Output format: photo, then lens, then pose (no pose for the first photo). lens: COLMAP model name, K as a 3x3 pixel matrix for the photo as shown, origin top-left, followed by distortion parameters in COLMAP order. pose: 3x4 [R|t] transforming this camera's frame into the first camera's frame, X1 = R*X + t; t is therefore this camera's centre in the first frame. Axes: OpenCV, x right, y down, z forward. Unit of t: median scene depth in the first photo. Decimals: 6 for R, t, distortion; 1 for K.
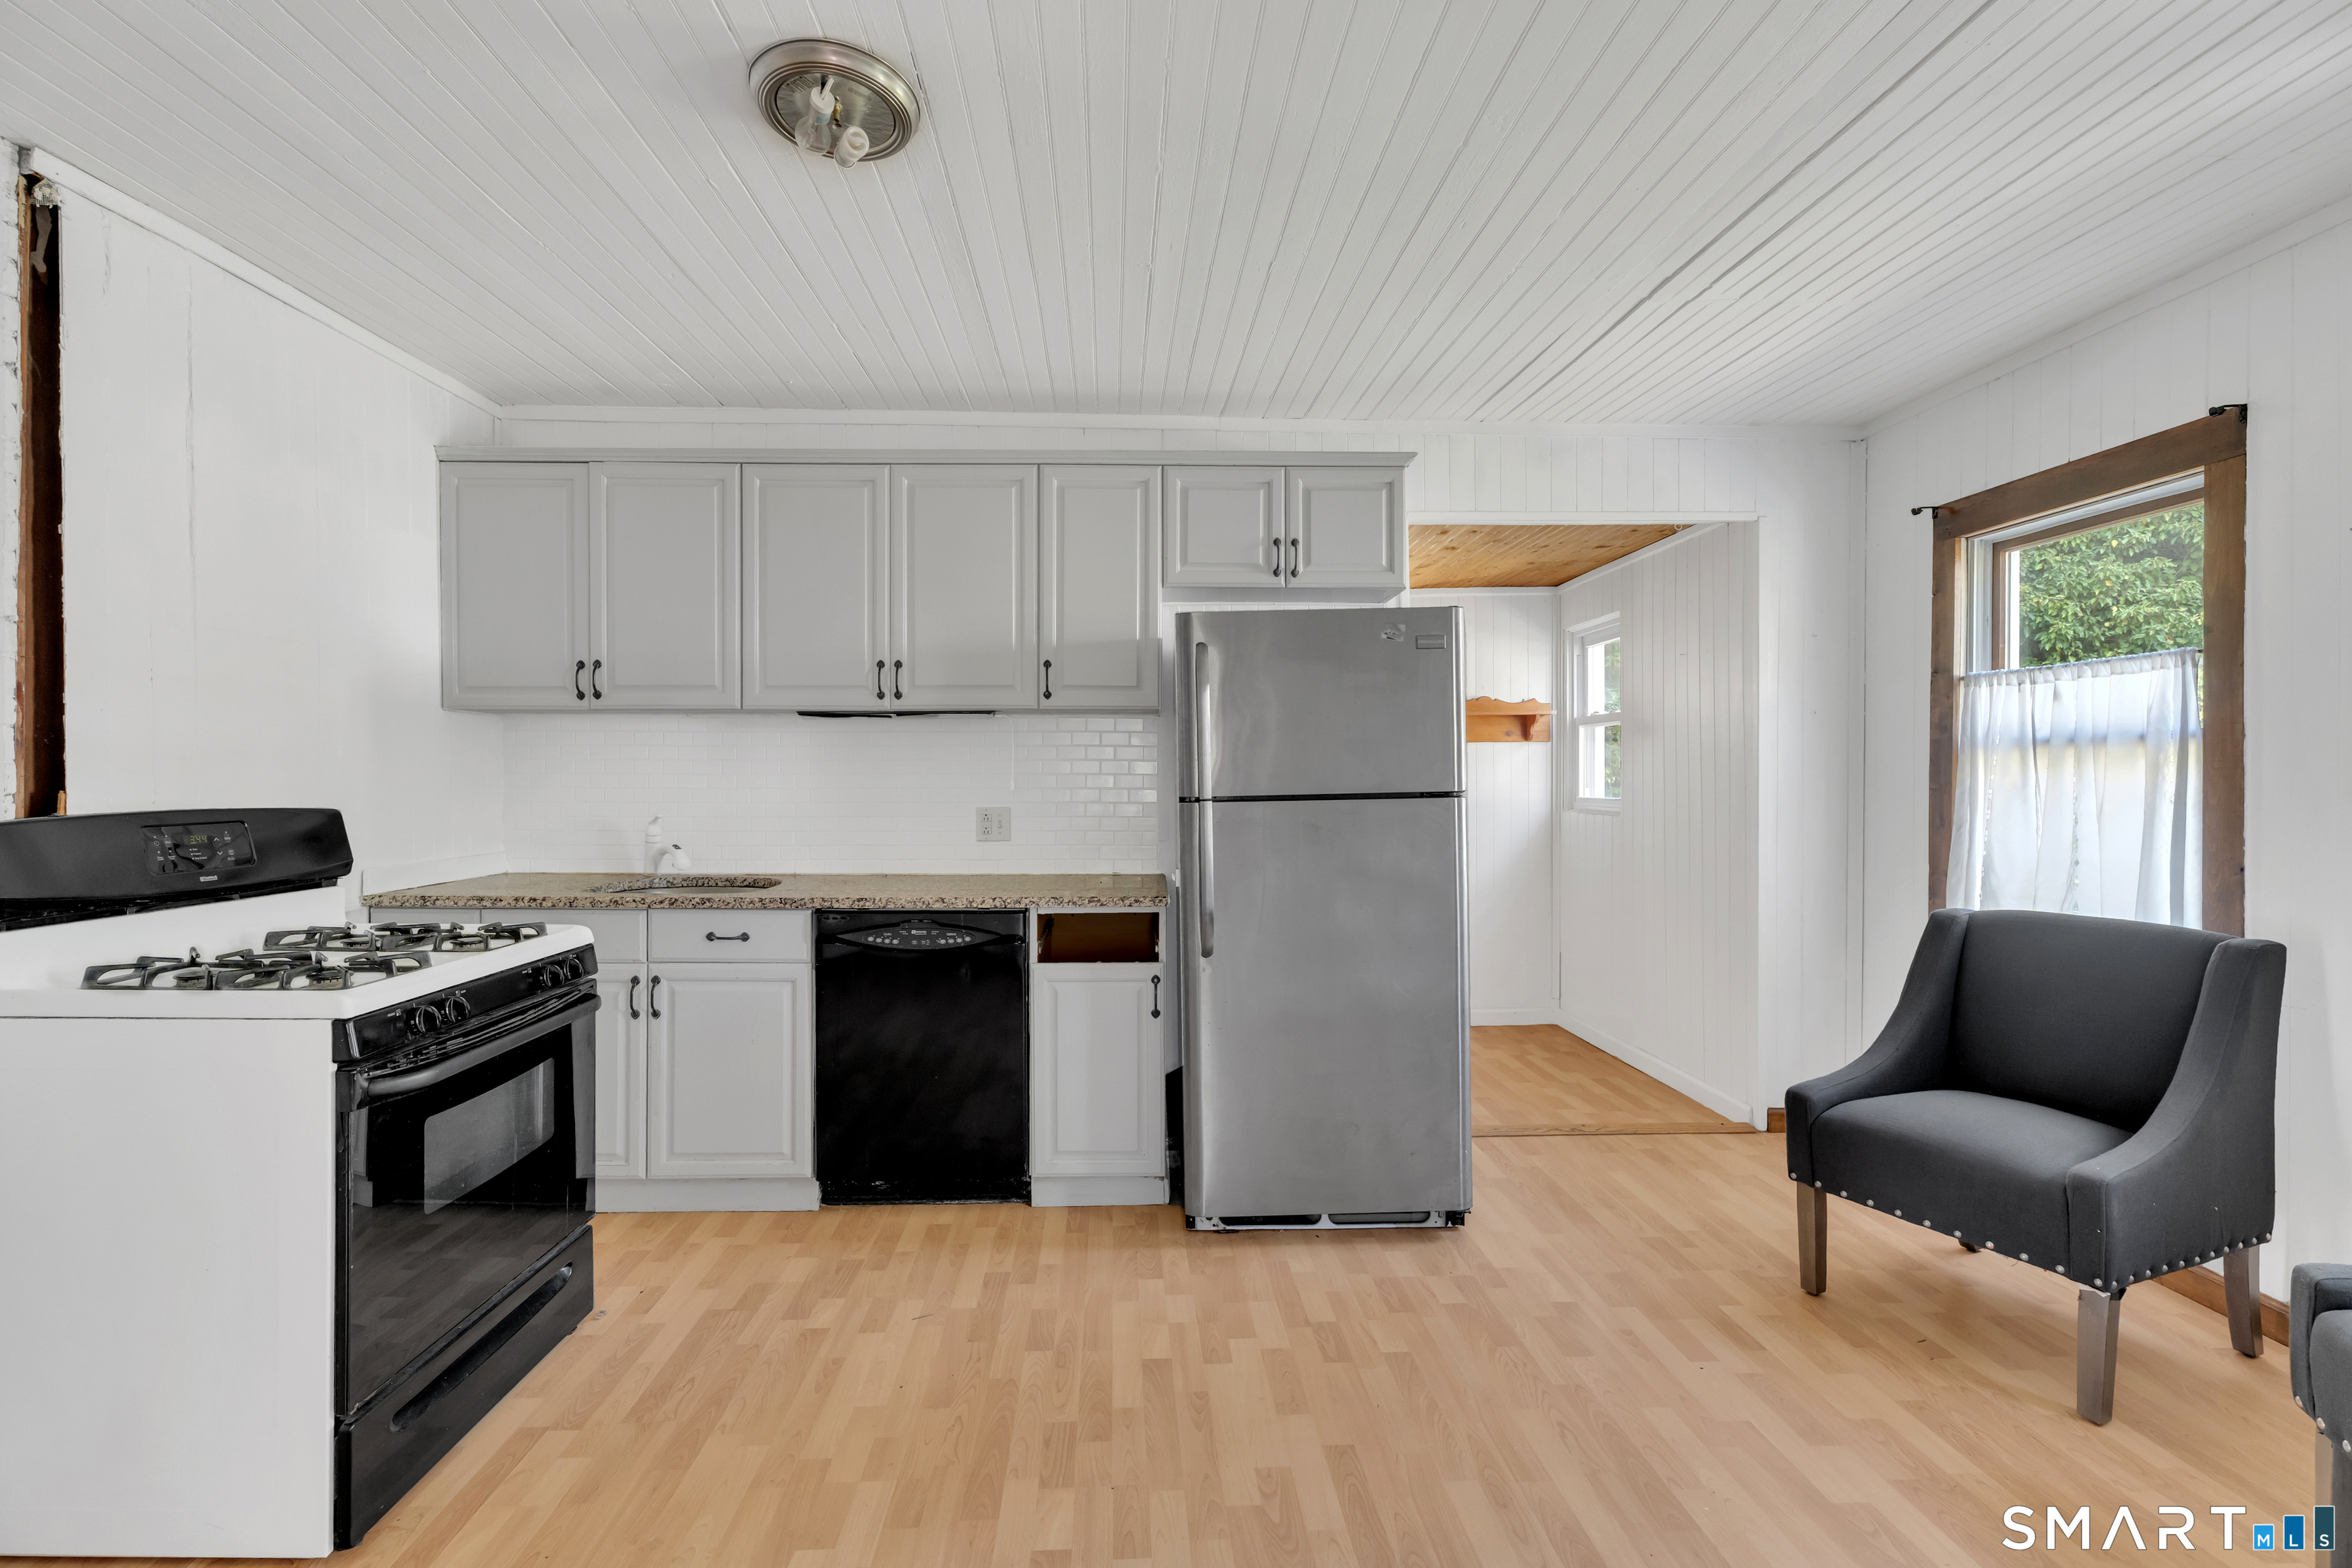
lens RADIAL K [[1046.4, 0, 1132.7], [0, 1046.4, 773.4], [0, 0, 1]] dist [0.002143, 0.000518]
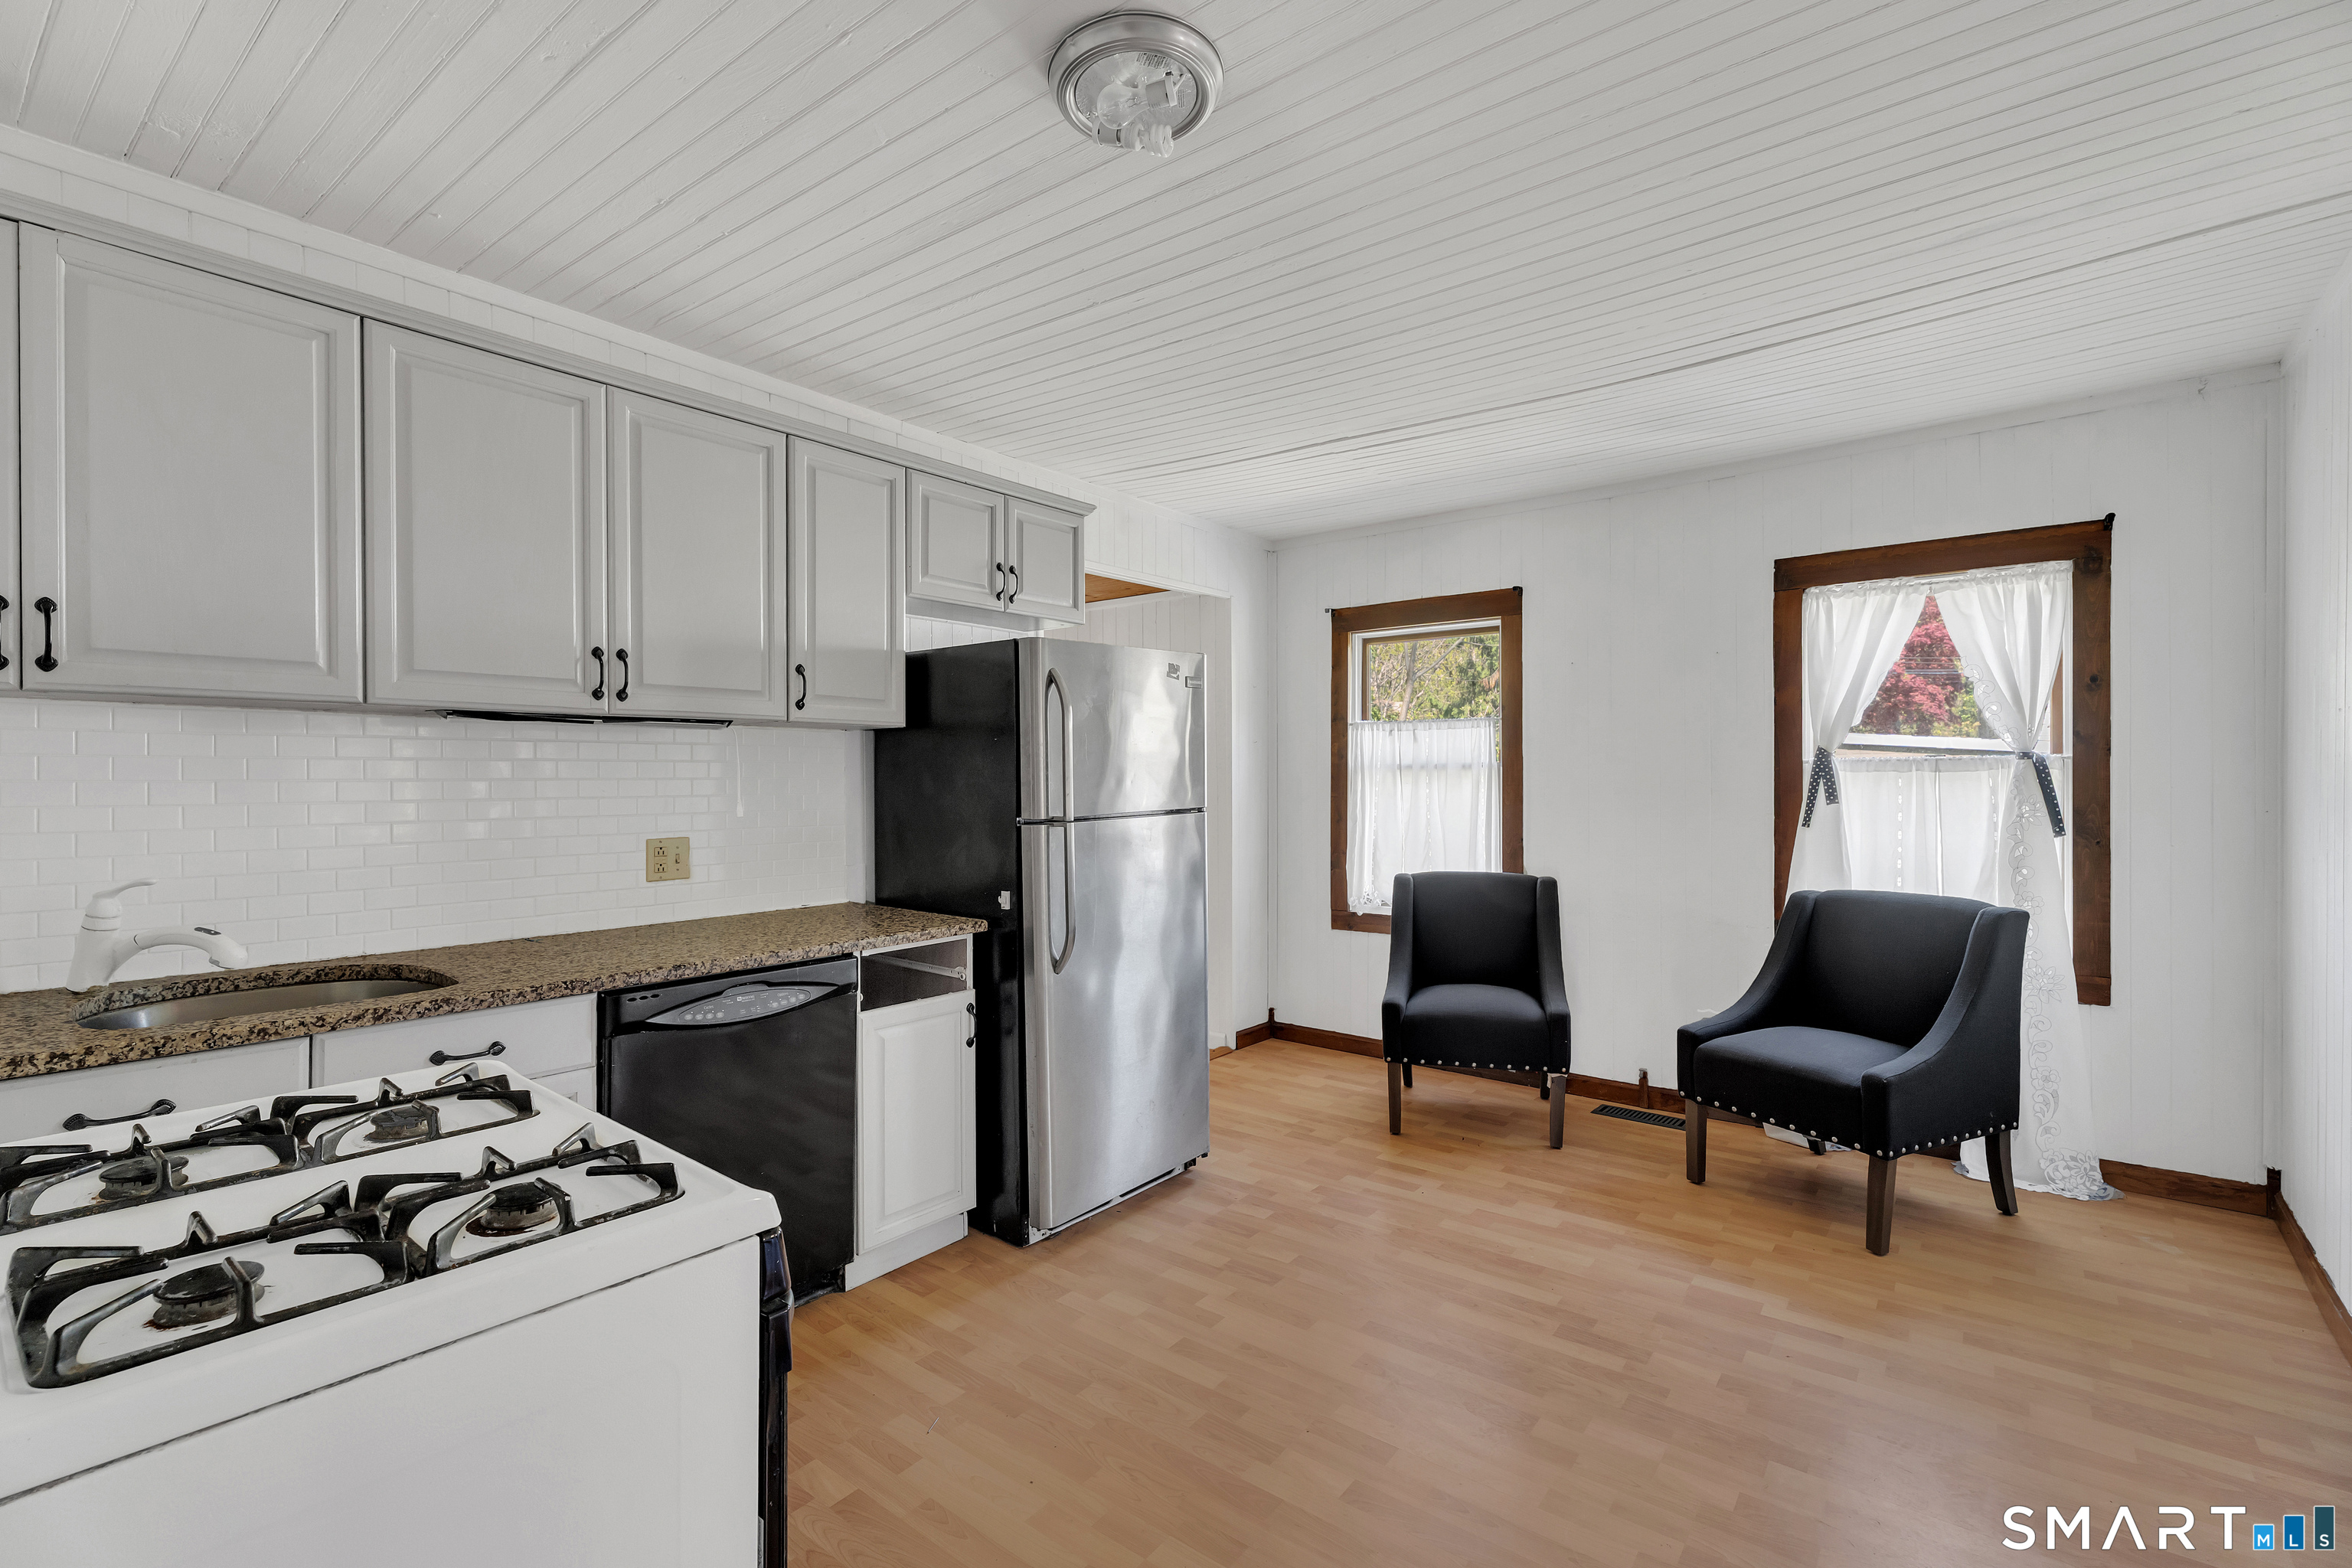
lens RADIAL K [[1046.4, 0, 1170.4], [0, 1046.4, 779.1], [0, 0, 1]] dist [0.002143, 0.000518]
pose [[0.644679, -0.004370, 0.764441, -0.610259], [0.001879, 0.999990, 0.004132, -0.018906], [-0.764451, -0.001227, 0.644681, 0.236631]]
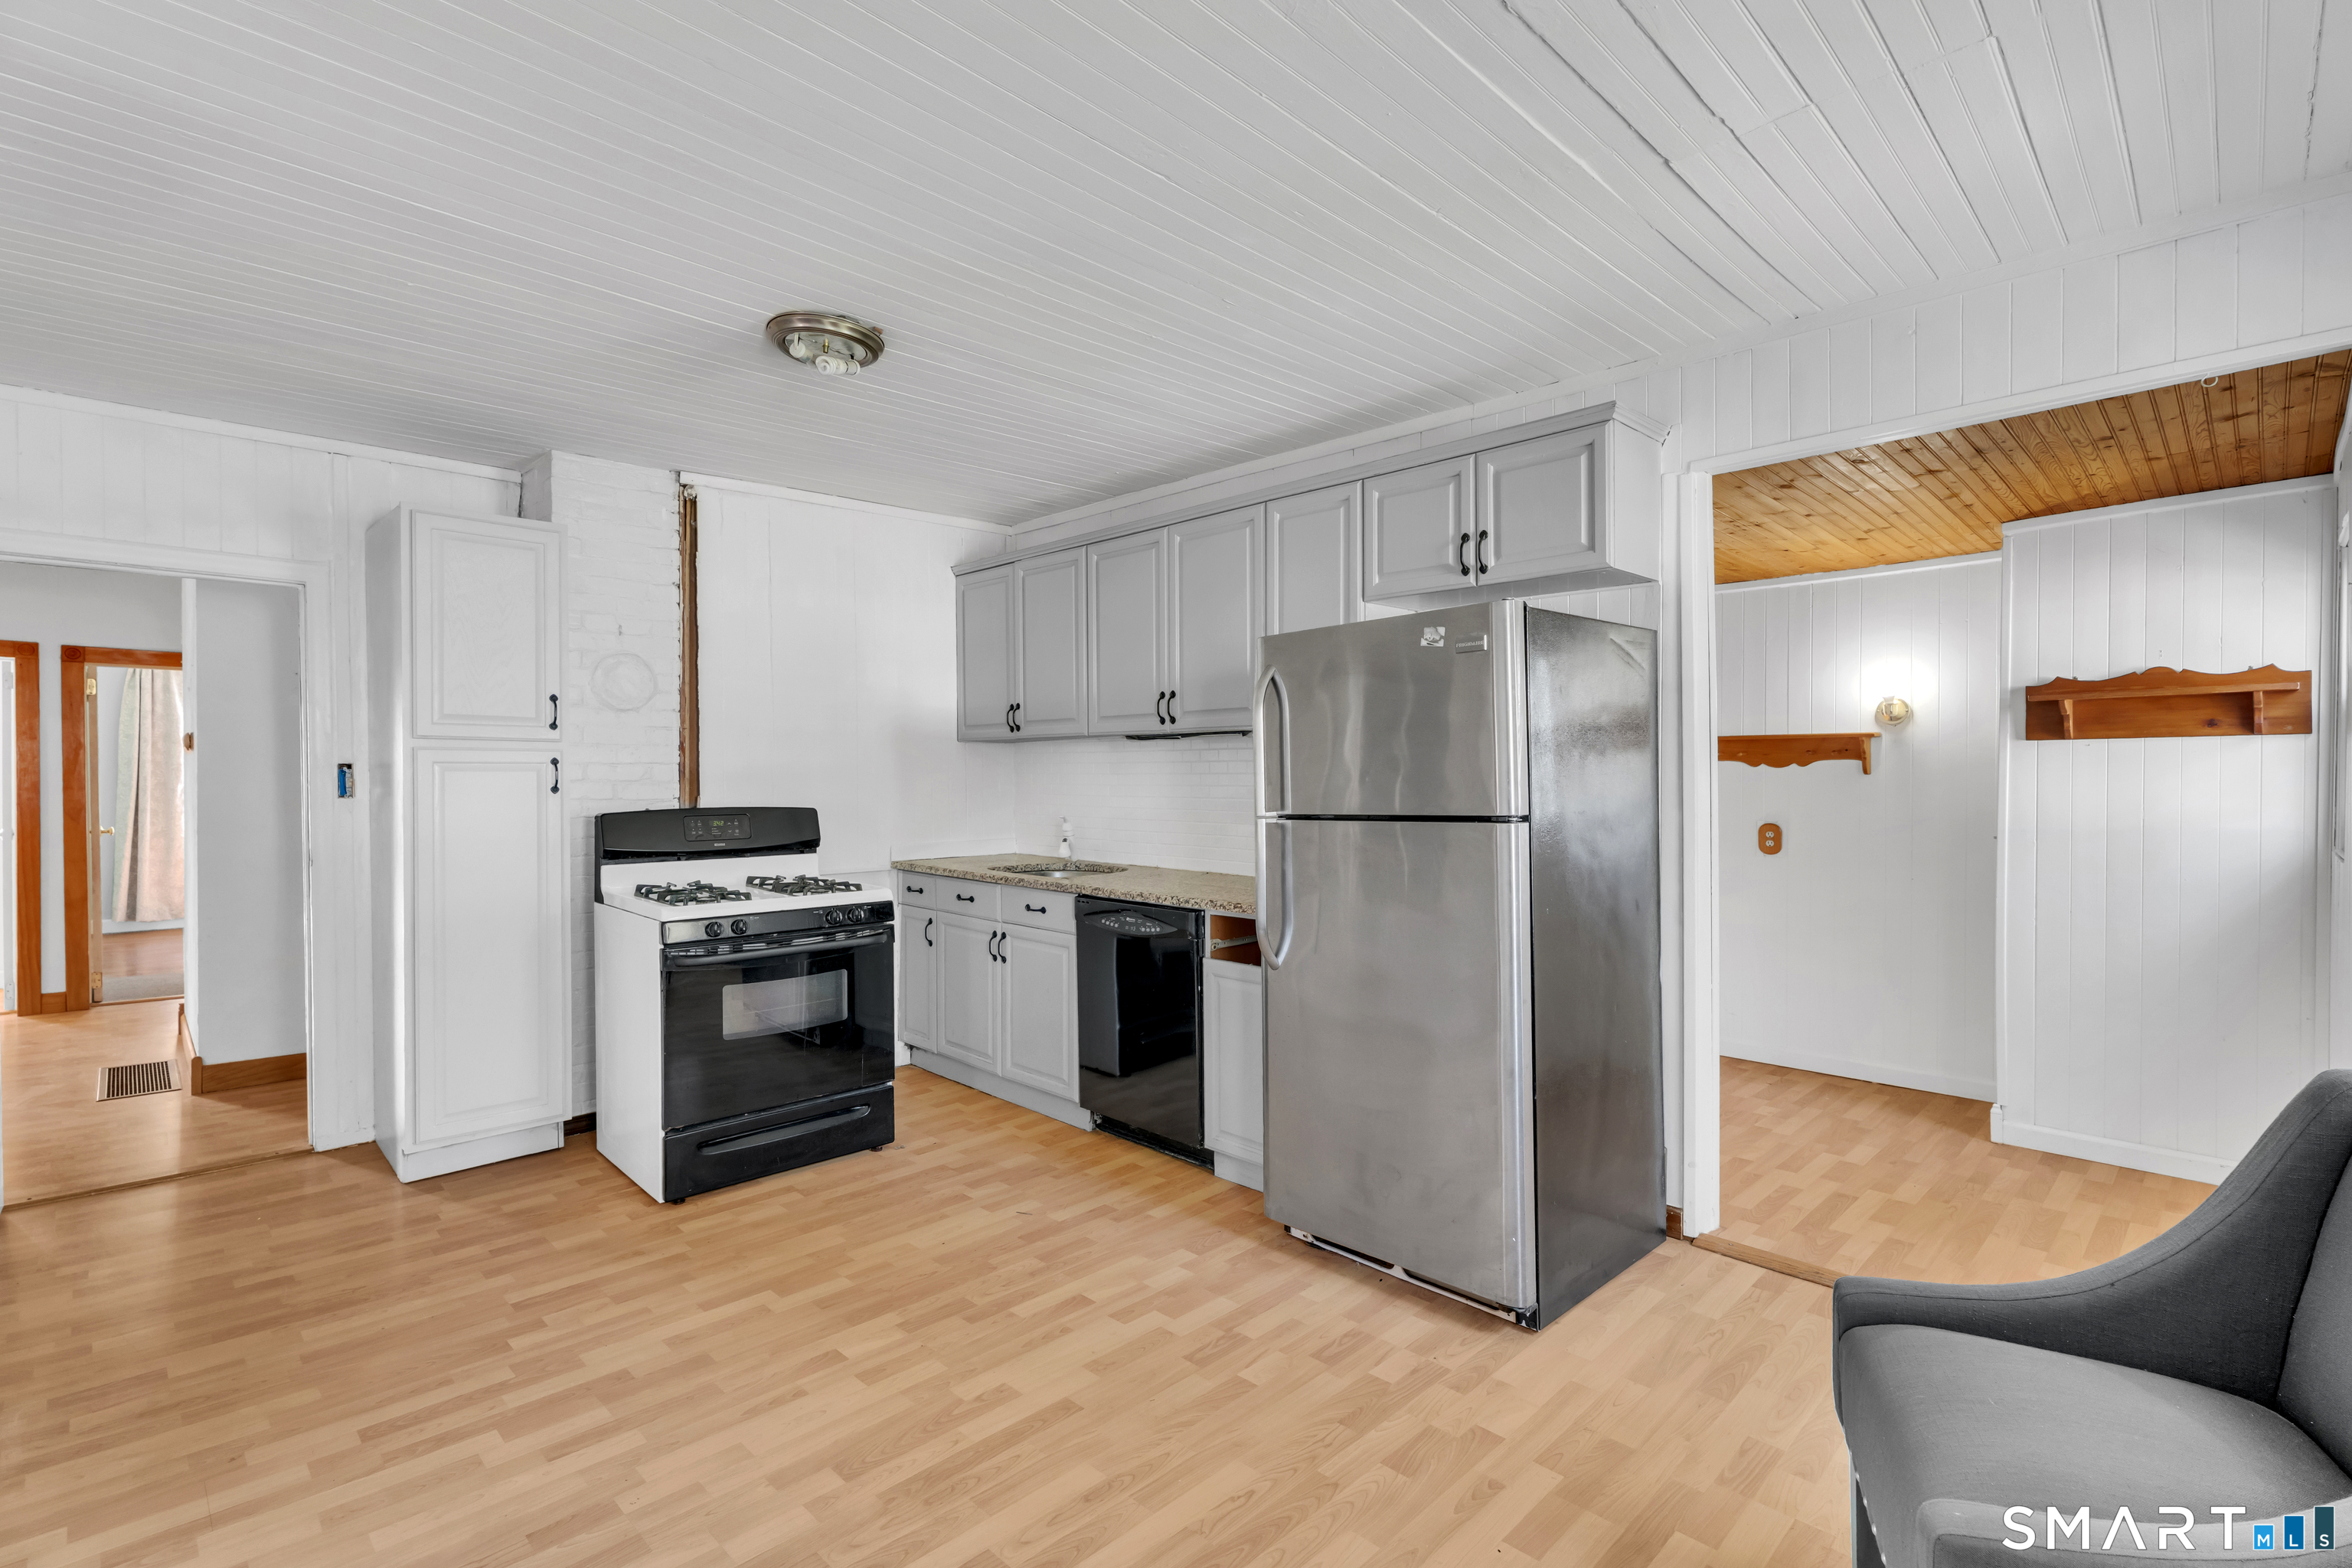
lens RADIAL K [[1046.4, 0, 1178.8], [0, 1046.4, 781.0], [0, 0, 1]] dist [0.002143, 0.000518]
pose [[0.694935, 0.005363, -0.719052, 0.705027], [0.002295, 0.999951, 0.009676, -0.019940], [0.719069, -0.008375, 0.694888, 0.204635]]
